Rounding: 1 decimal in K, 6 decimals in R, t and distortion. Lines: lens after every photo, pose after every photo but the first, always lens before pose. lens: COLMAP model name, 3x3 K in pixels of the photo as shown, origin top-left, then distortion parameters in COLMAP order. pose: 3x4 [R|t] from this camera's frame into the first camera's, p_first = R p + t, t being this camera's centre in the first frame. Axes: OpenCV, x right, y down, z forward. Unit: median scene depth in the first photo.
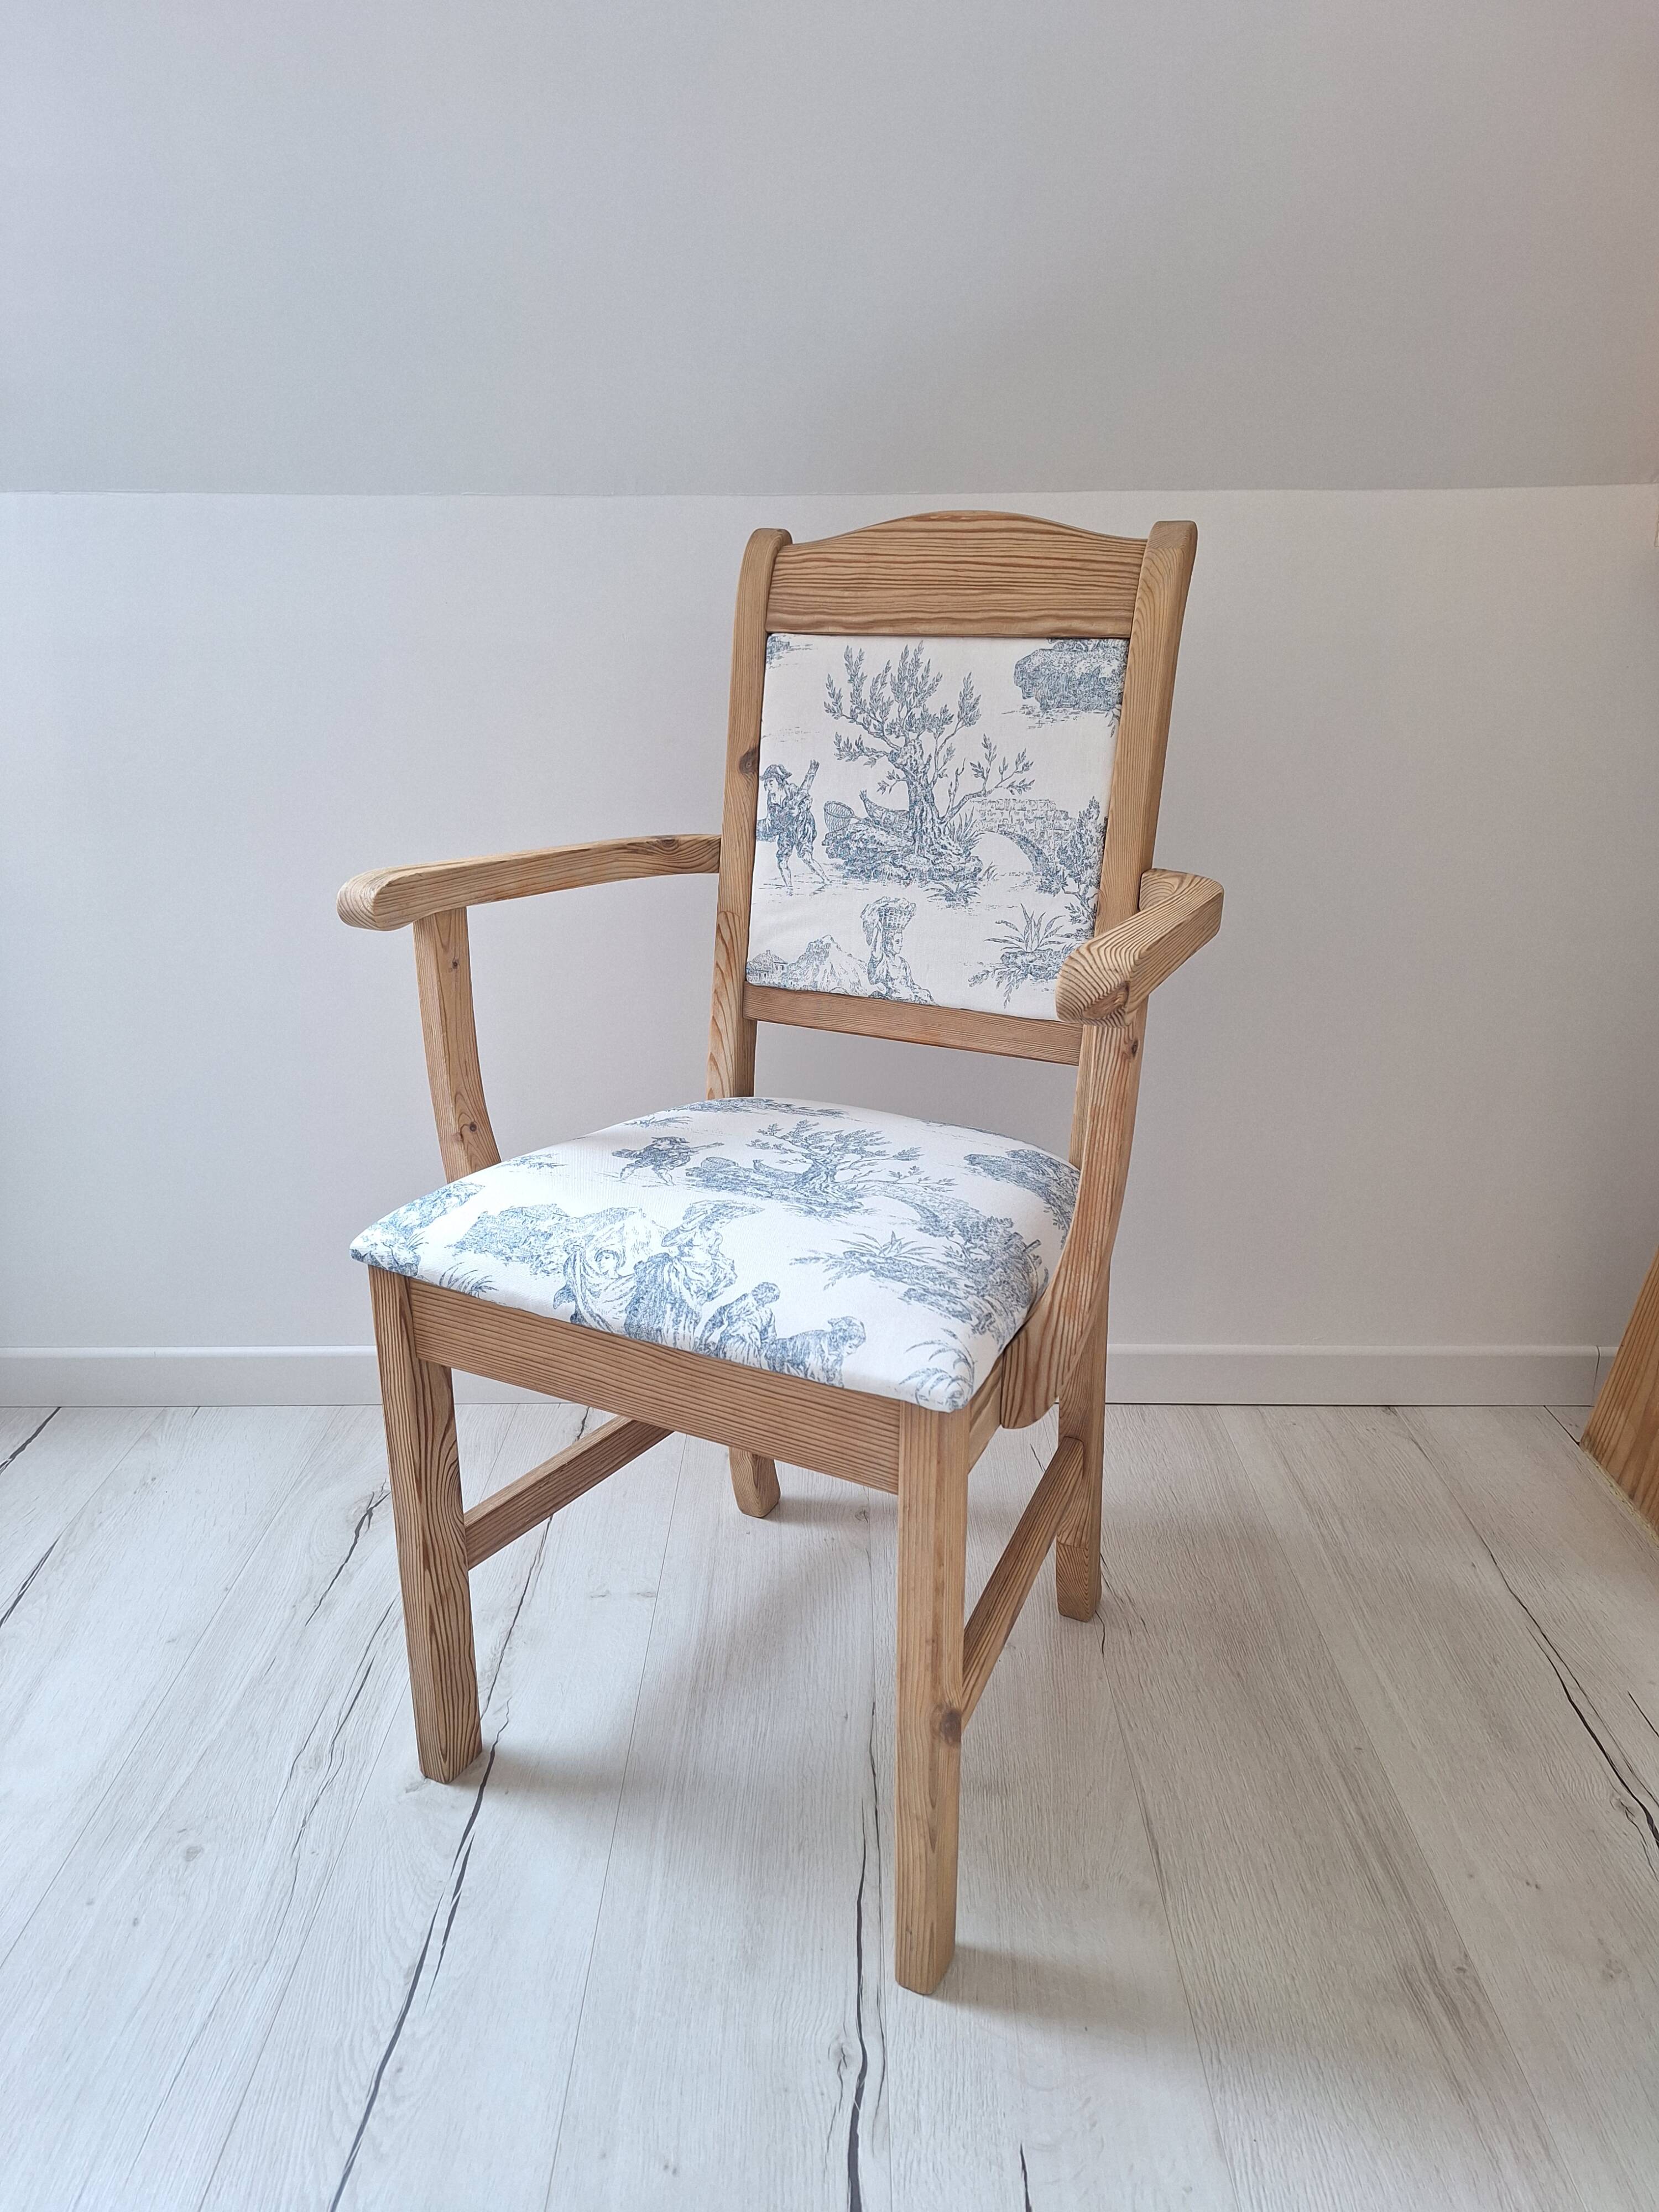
lens RADIAL K [[1539.8, 0, 825.3], [0, 1539.8, 1142.8], [0, 0, 1]] dist [0.147915, -0.197956]
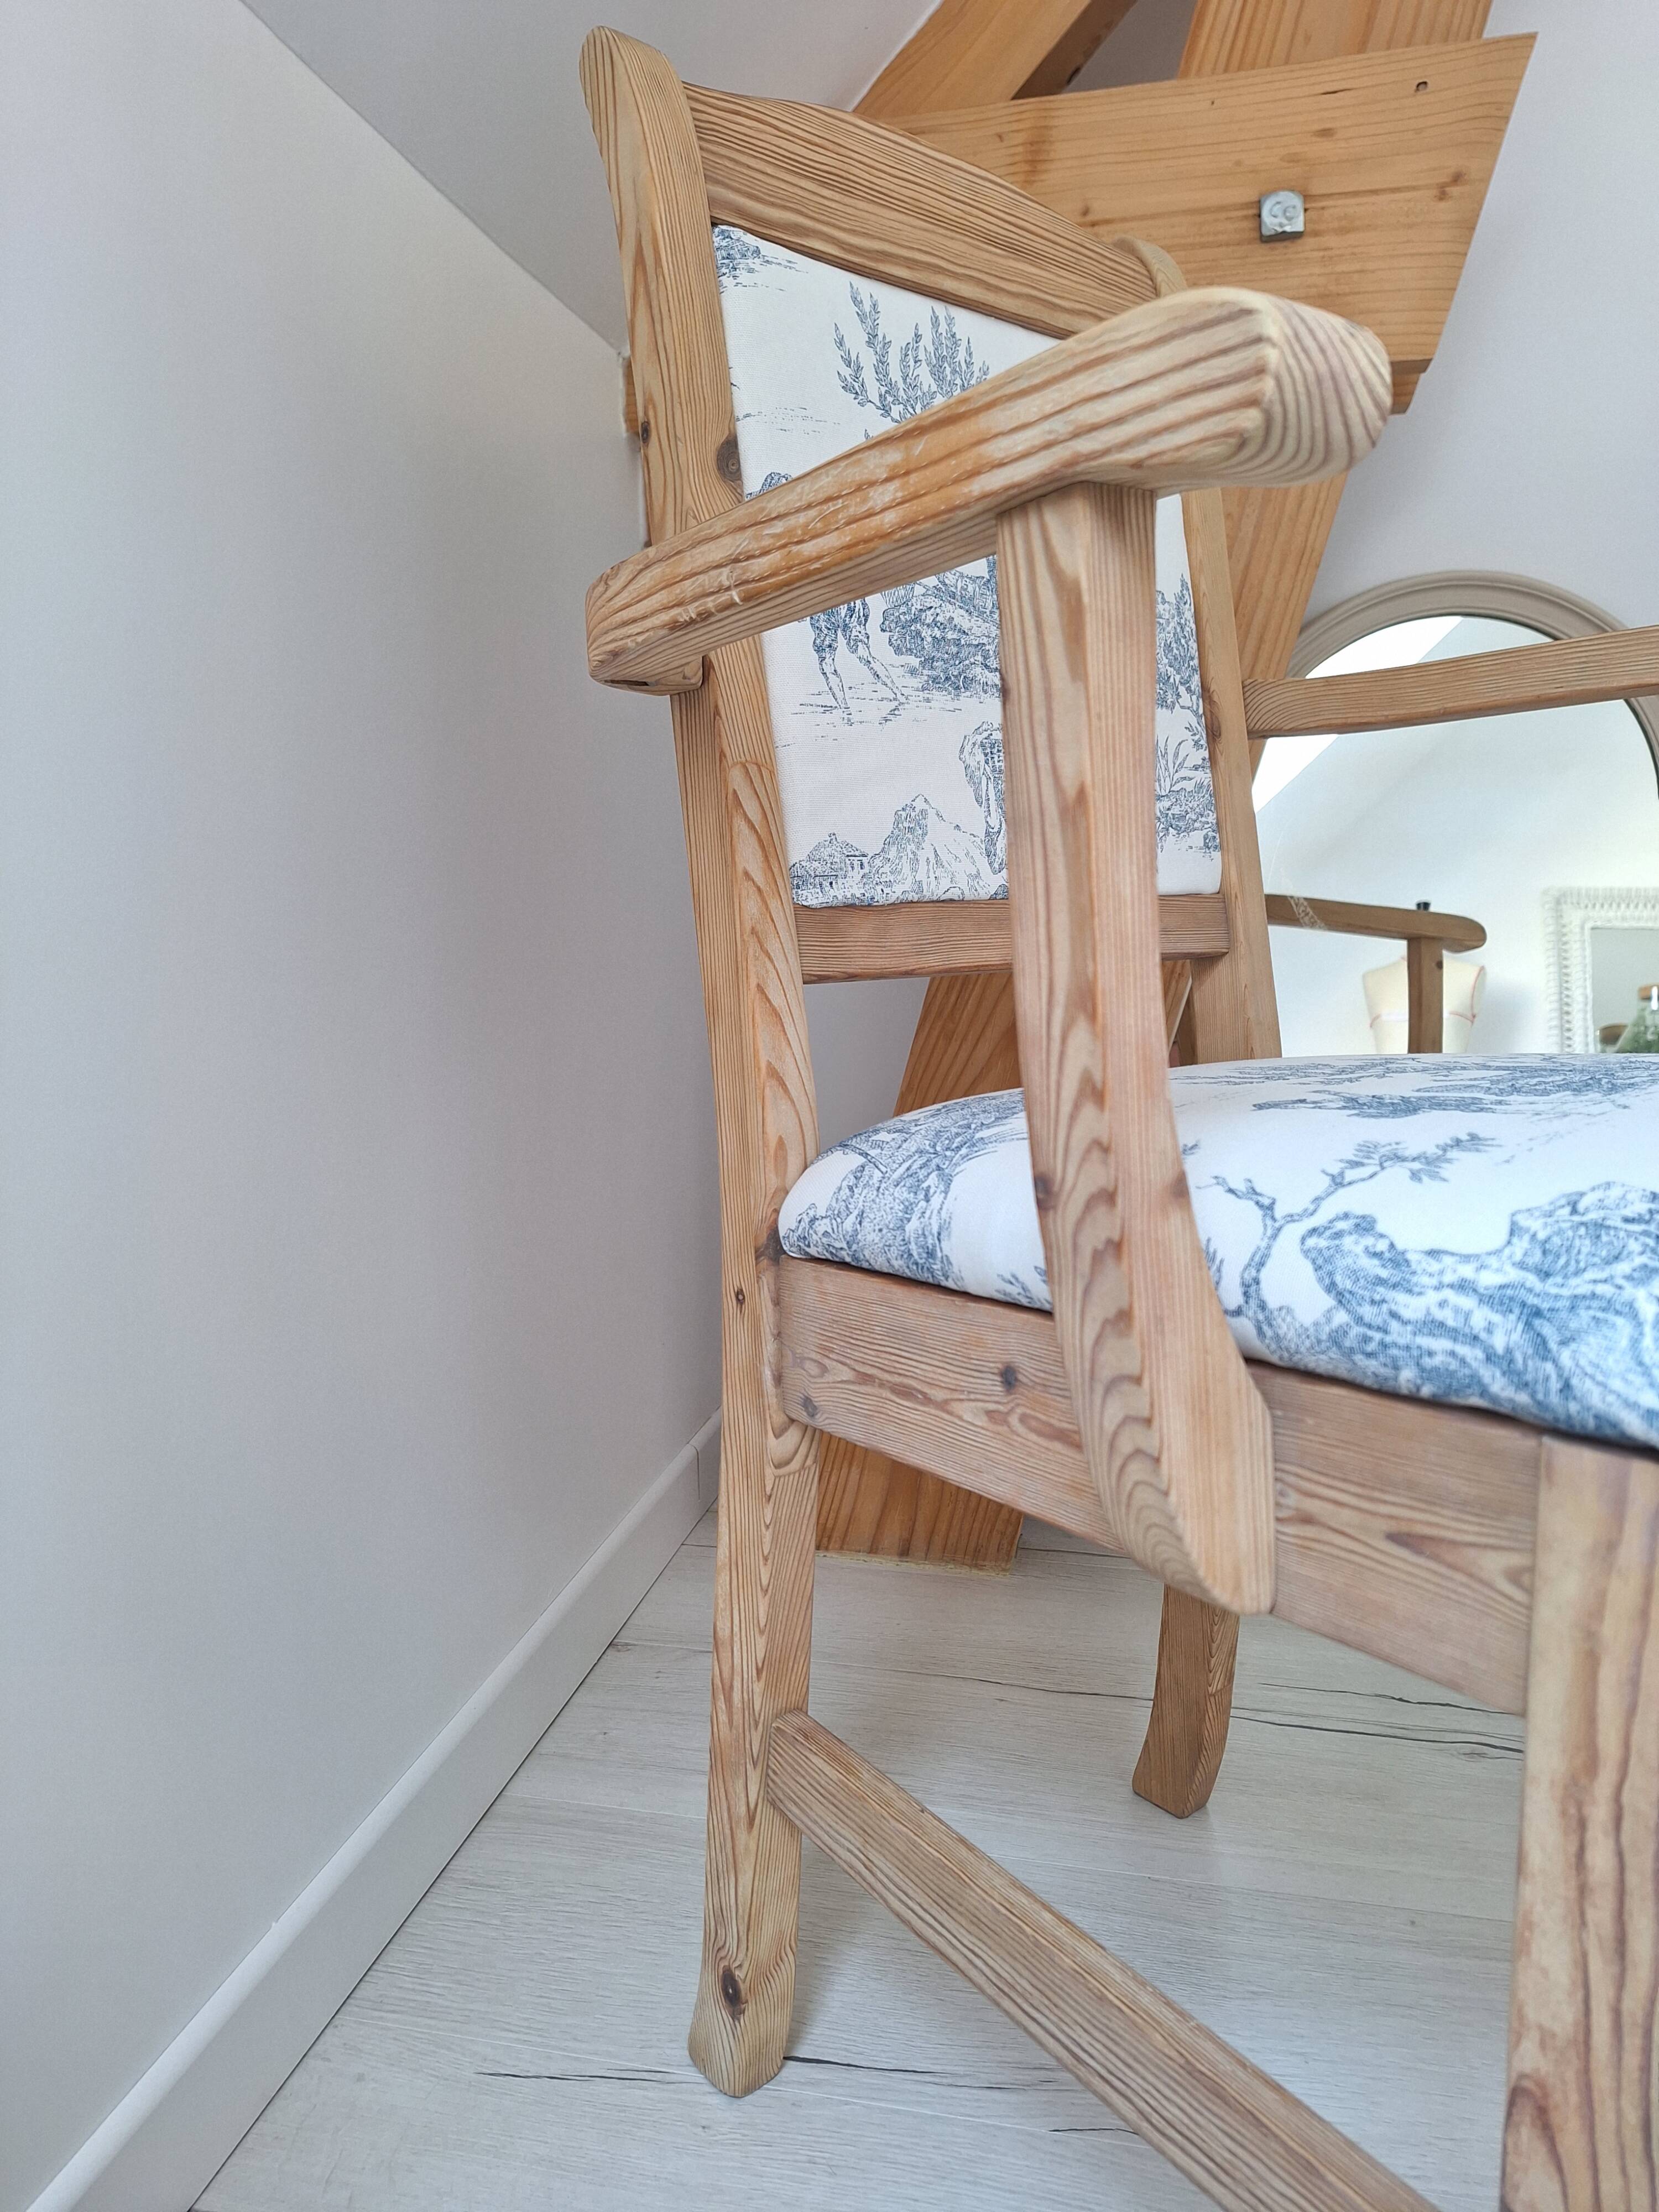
lens RADIAL K [[1538.9, 0, 823.6], [0, 1538.9, 1110.8], [0, 0, 1]] dist [0.124938, -0.197842]
pose [[0.374621, -0.135697, 0.917194, -0.555005], [0.327691, 0.944766, 0.005933, -0.045626], [-0.867339, 0.298334, 0.398396, 0.889170]]
